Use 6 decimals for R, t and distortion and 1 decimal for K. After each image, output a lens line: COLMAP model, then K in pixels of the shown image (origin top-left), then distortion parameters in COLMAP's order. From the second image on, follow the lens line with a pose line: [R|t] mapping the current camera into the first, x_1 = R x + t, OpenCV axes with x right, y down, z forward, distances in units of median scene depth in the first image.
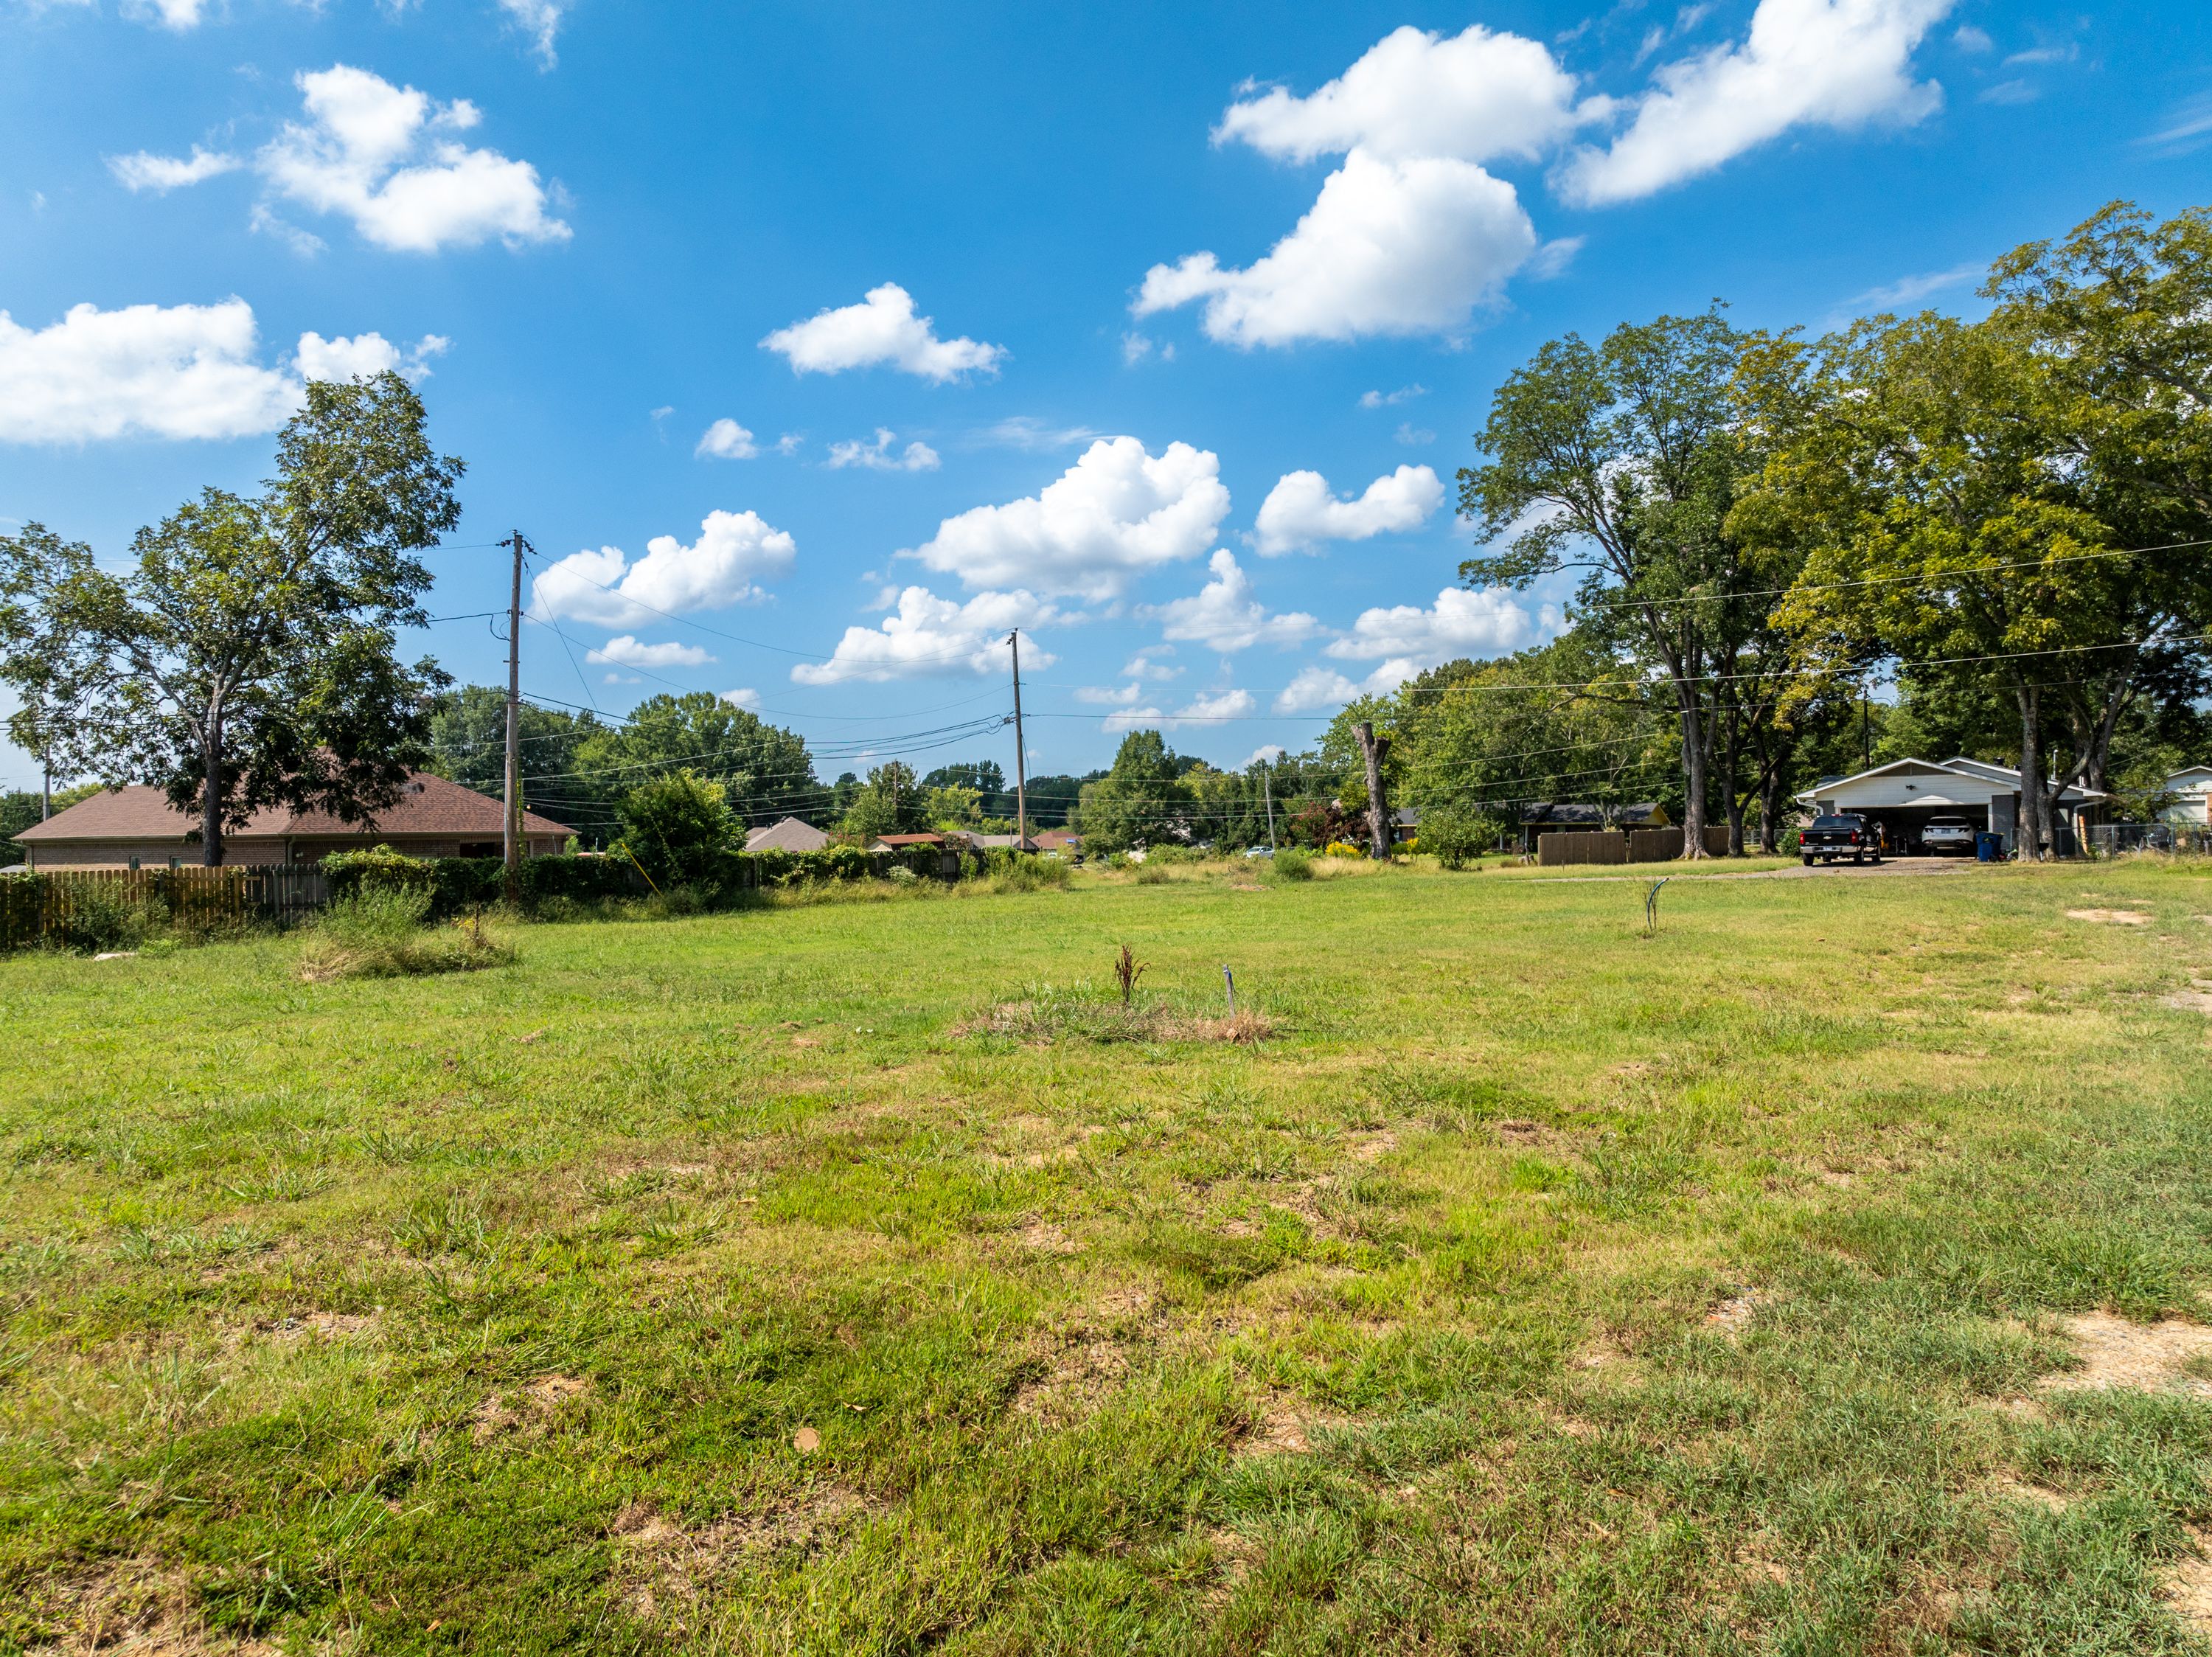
lens RADIAL K [[1566.7, 0, 1141.7], [0, 1566.7, 838.4], [0, 0, 1]] dist [-0.035448, 0.017081]
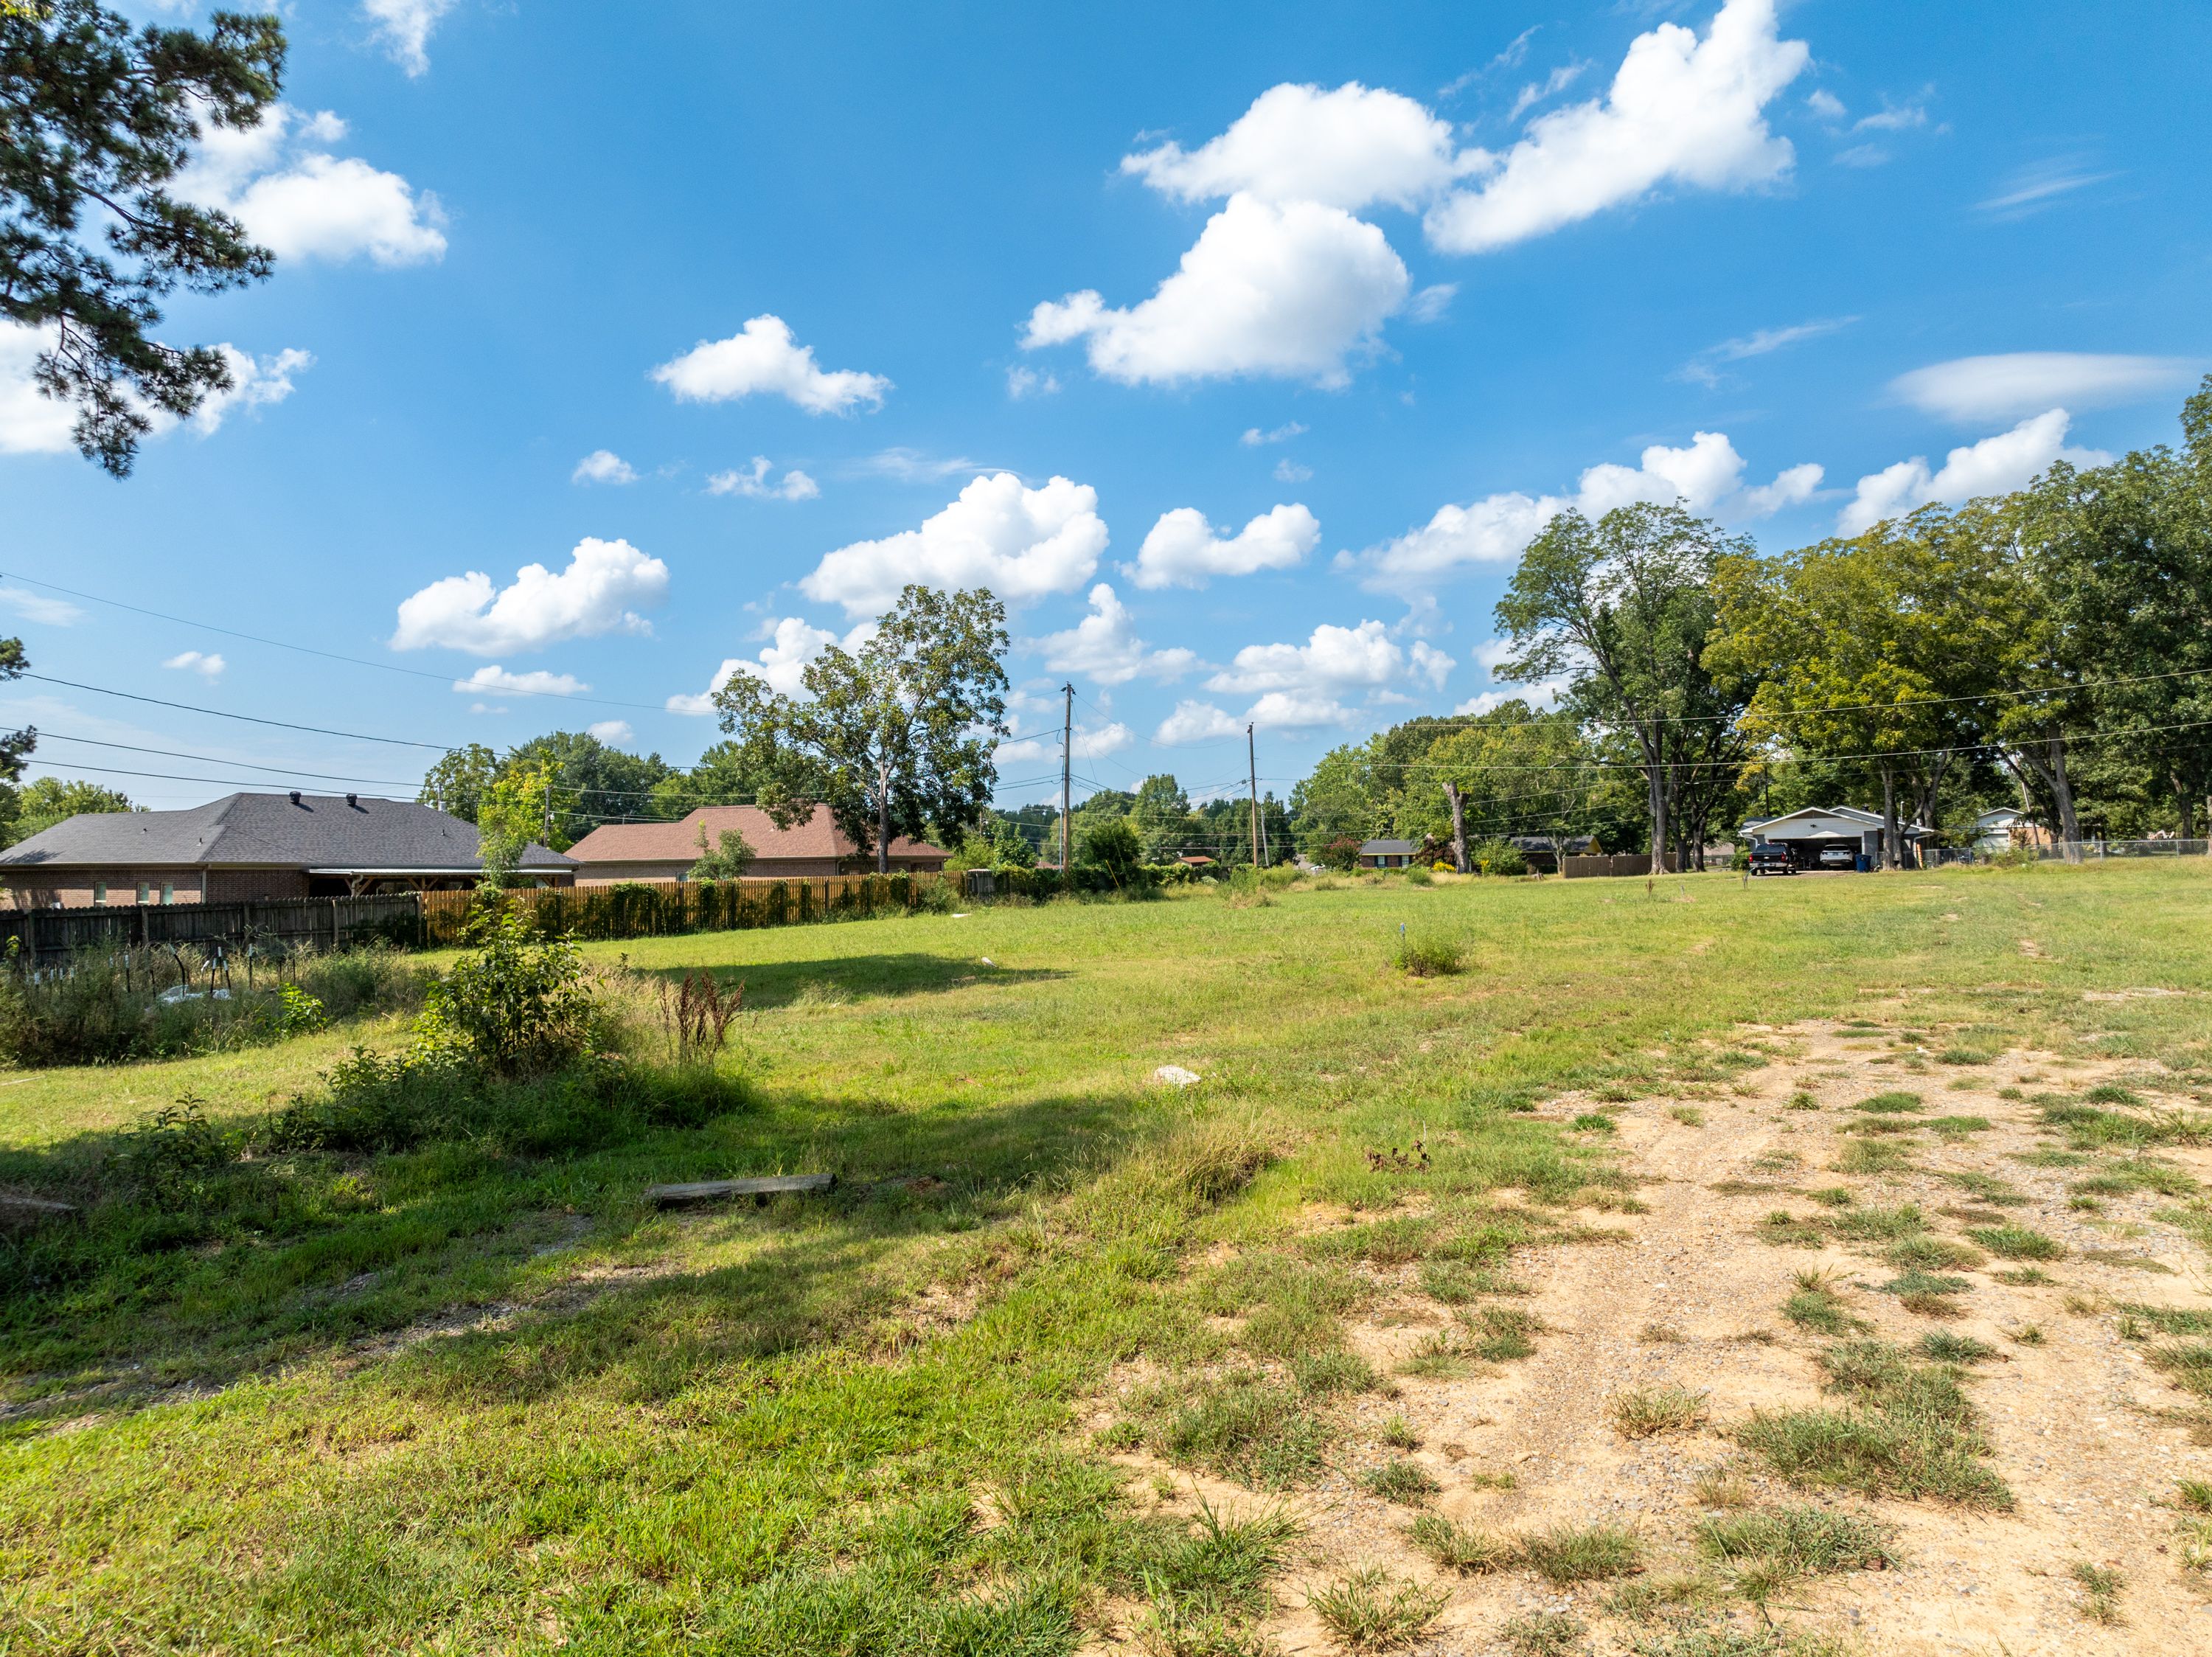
lens RADIAL K [[1566.7, 0, 1163.6], [0, 1566.7, 852.8], [0, 0, 1]] dist [-0.035448, 0.017081]
pose [[0.995844, -0.001009, 0.091065, -0.096908], [0.002098, 0.999927, -0.011861, 0.003690], [-0.091047, 0.012002, 0.995774, -0.162289]]
